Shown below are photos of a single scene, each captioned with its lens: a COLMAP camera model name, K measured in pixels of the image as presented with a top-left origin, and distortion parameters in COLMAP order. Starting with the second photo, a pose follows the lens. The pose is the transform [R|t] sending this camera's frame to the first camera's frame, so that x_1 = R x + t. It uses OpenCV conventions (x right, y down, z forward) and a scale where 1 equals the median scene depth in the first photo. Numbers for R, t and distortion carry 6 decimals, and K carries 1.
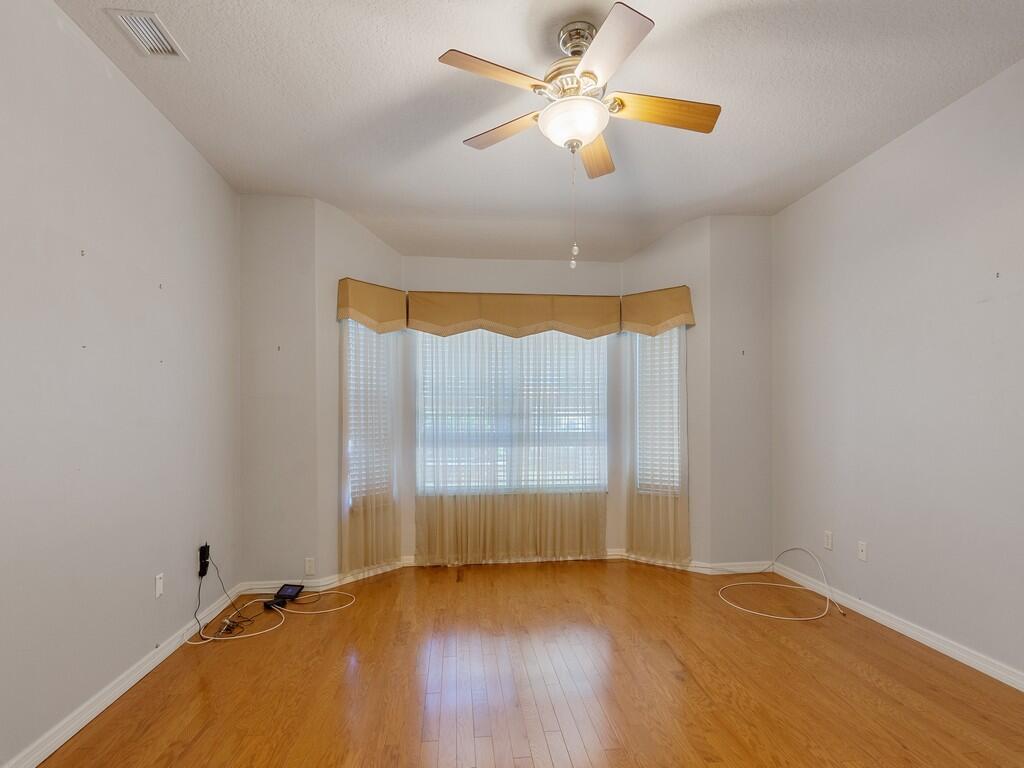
lens RADIAL K [[501.8, 0, 515.7], [0, 501.8, 414.4], [0, 0, 1]] dist [-0.017546, -0.002680]
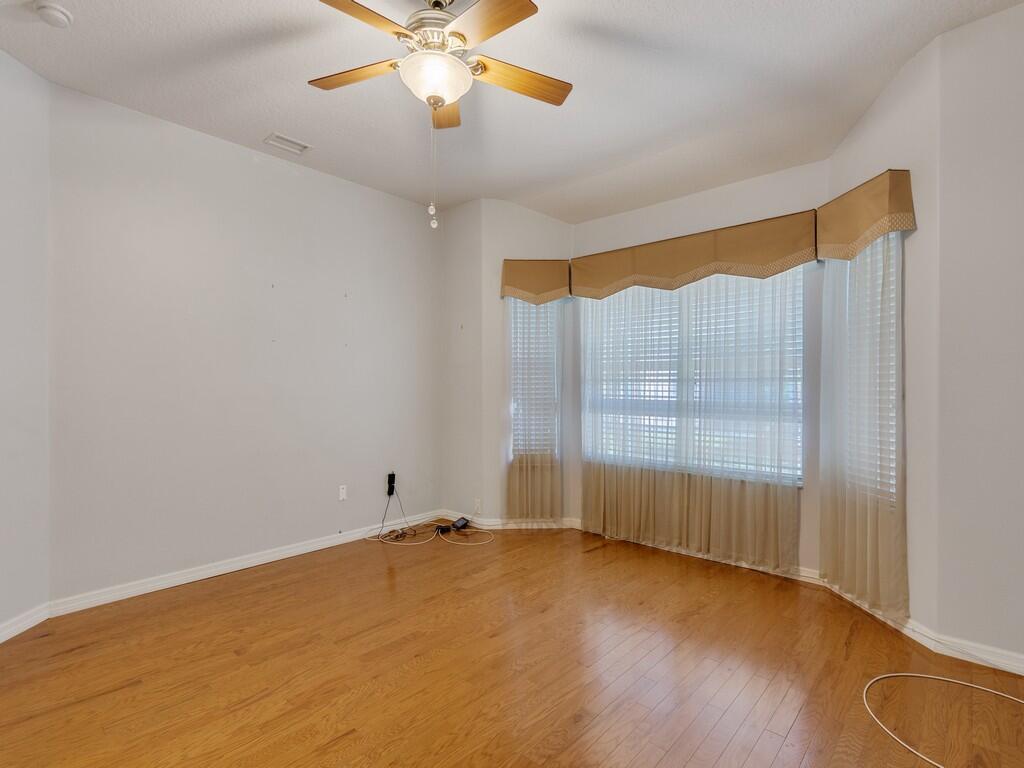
lens RADIAL K [[501.8, 0, 513.4], [0, 501.8, 386.2], [0, 0, 1]] dist [-0.017546, -0.002680]
pose [[0.655012, 0.006014, -0.755595, 0.476491], [0.003030, 0.999939, 0.010586, 0.001743], [0.755613, -0.009224, 0.654954, 0.238656]]
